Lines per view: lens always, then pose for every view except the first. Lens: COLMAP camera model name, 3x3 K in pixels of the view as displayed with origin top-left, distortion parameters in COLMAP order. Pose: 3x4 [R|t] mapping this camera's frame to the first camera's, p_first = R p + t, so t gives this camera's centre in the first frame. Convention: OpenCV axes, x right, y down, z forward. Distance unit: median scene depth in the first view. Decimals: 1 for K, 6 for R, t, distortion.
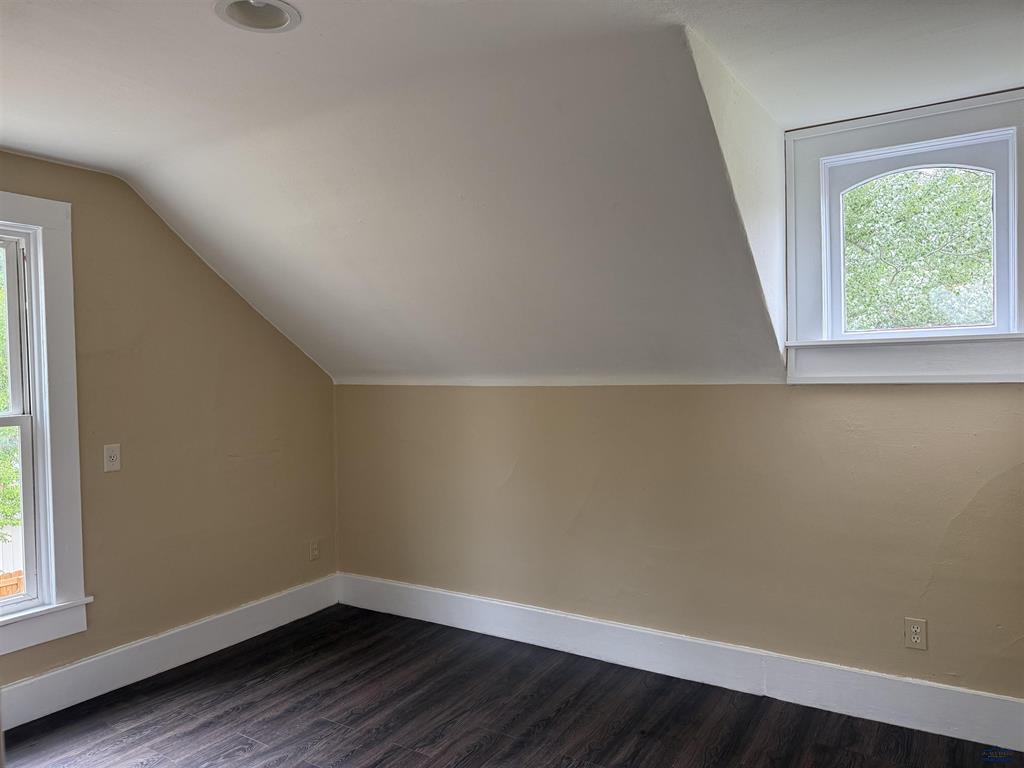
lens RADIAL K [[717.0, 0, 505.4], [0, 717.0, 385.1], [0, 0, 1]] dist [0.007106, -0.000773]
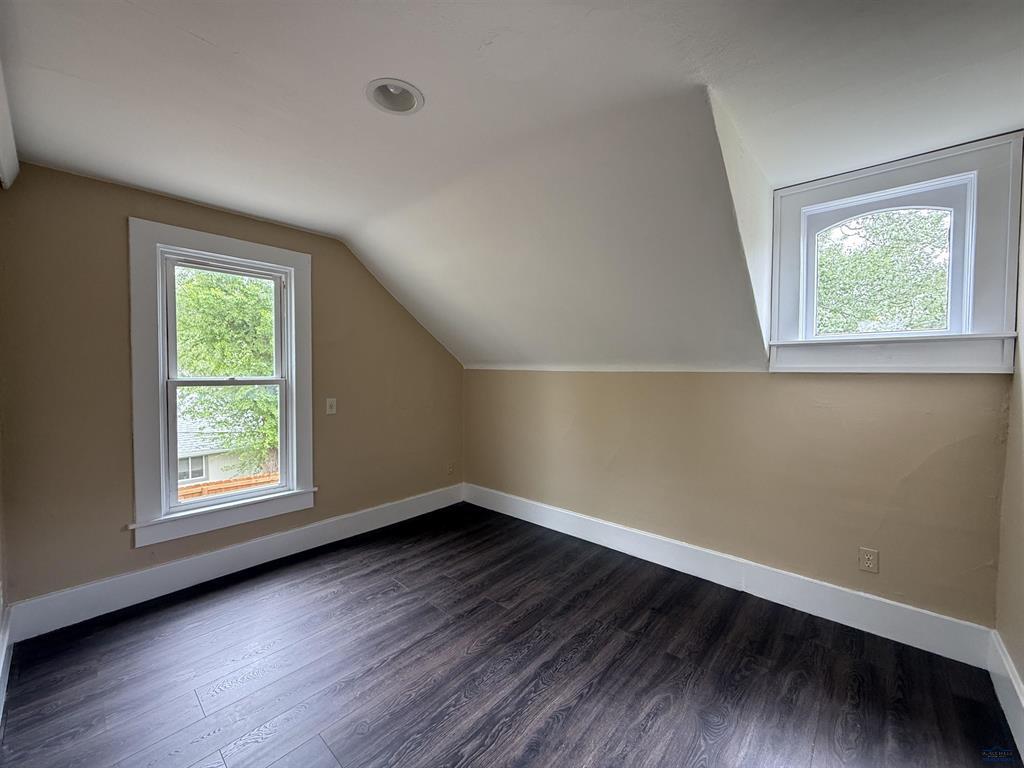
lens RADIAL K [[407.6, 0, 510.8], [0, 407.6, 381.1], [0, 0, 1]] dist [-0.001002, 0.000330]
pose [[0.987493, 0.030992, -0.154586, 0.017943], [-0.030092, 0.999514, 0.008159, 0.023389], [0.154764, -0.003405, 0.987946, 0.131599]]
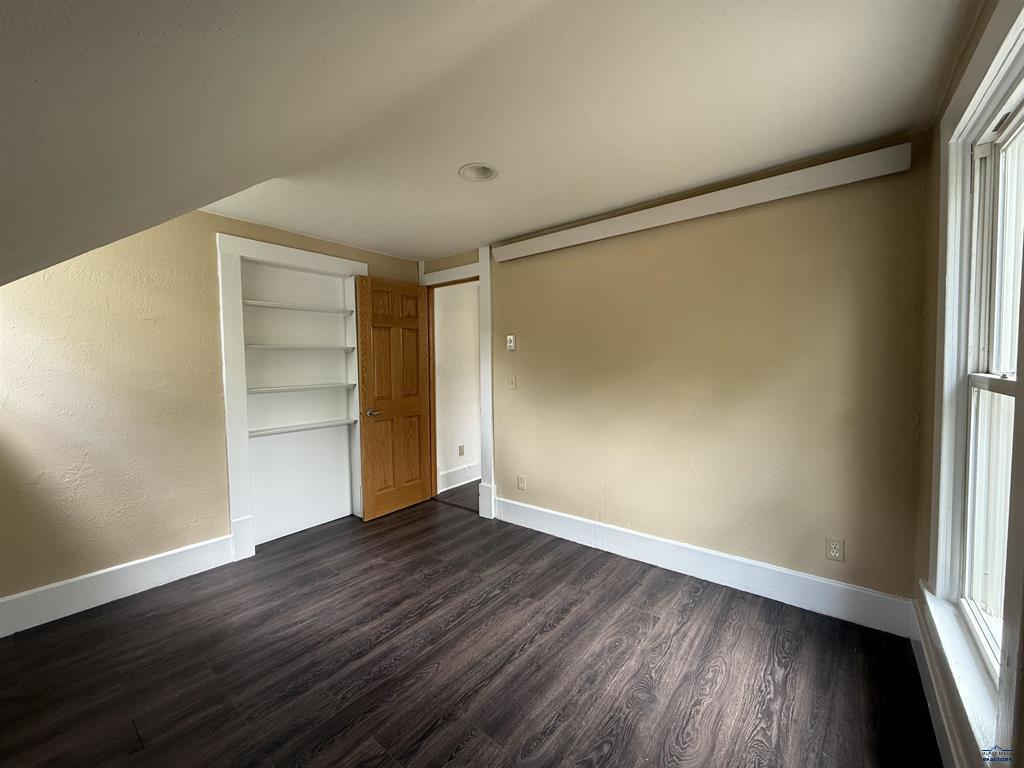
lens RADIAL K [[407.6, 0, 510.8], [0, 407.6, 381.1], [0, 0, 1]] dist [-0.001002, 0.000330]
pose [[-0.994821, 0.031921, 0.096504, -0.318819], [0.038587, 0.996938, 0.068019, 0.005974], [-0.094037, 0.071390, -0.993006, 1.331322]]
